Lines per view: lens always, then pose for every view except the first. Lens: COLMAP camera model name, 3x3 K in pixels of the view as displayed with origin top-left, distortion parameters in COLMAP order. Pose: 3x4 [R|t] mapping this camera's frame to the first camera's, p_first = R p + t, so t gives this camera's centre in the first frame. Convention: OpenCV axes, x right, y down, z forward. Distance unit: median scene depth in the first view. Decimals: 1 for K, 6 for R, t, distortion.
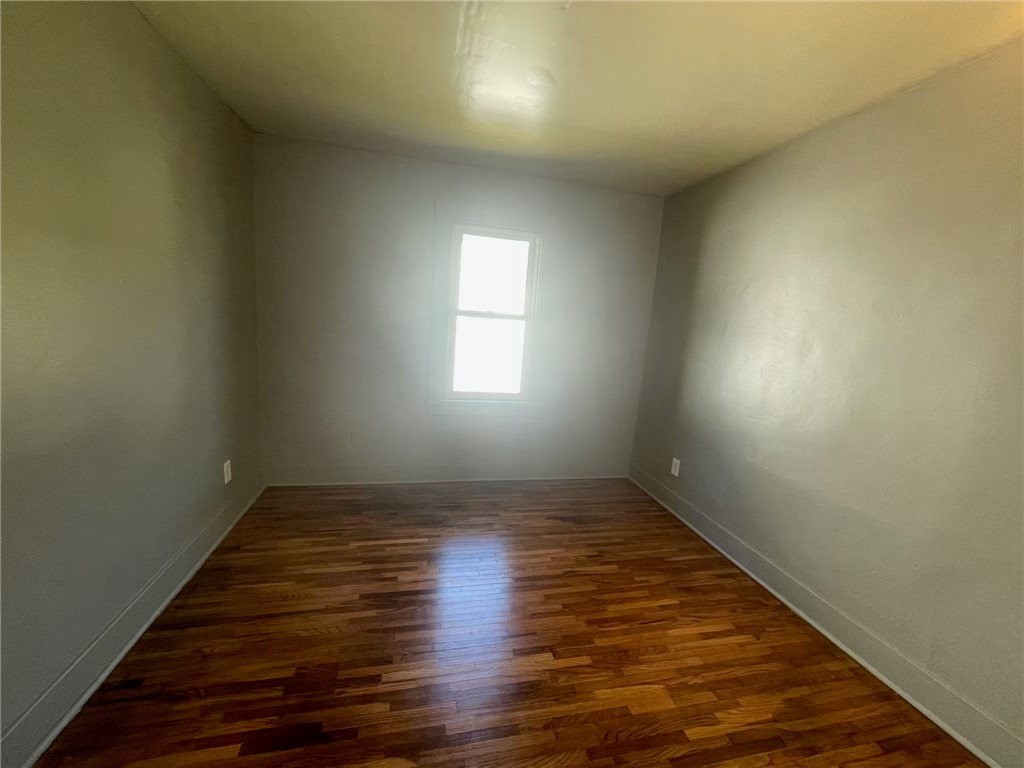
lens RADIAL K [[409.0, 0, 514.0], [0, 409.0, 378.7], [0, 0, 1]] dist [-0.002647, -0.000011]
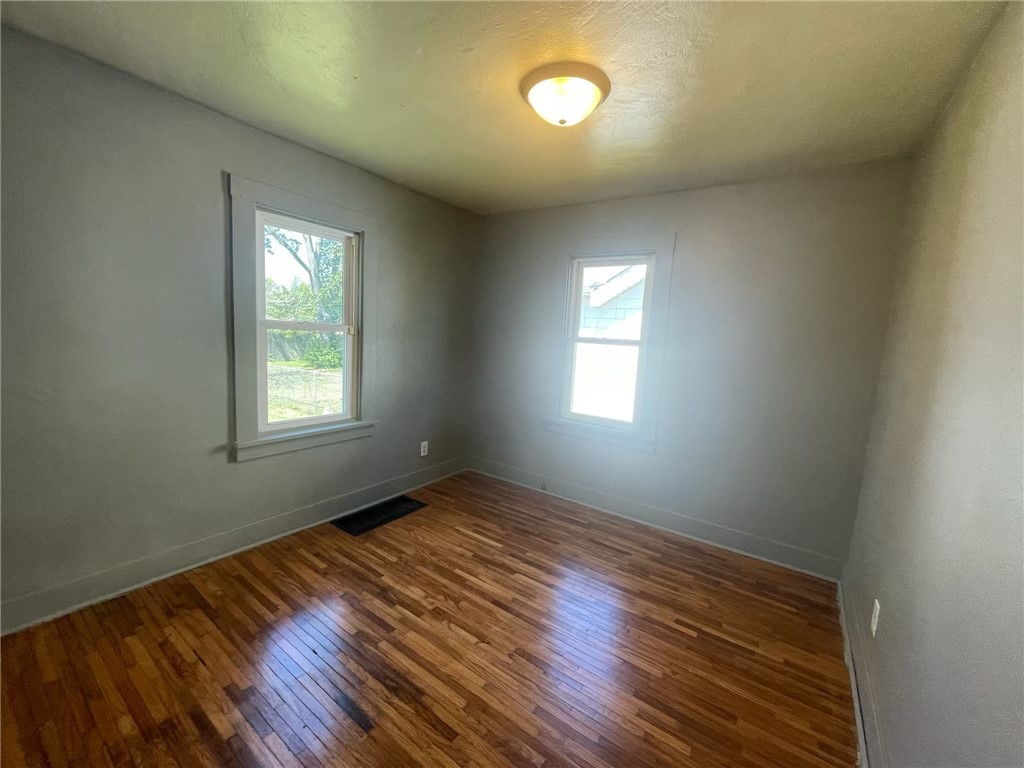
lens RADIAL K [[409.0, 0, 514.0], [0, 409.0, 378.7], [0, 0, 1]] dist [-0.002647, -0.000011]
pose [[0.671919, 0.033982, -0.739845, 0.542977], [-0.113003, 0.991955, -0.057066, 0.020601], [0.731953, 0.121948, 0.670353, 0.167538]]
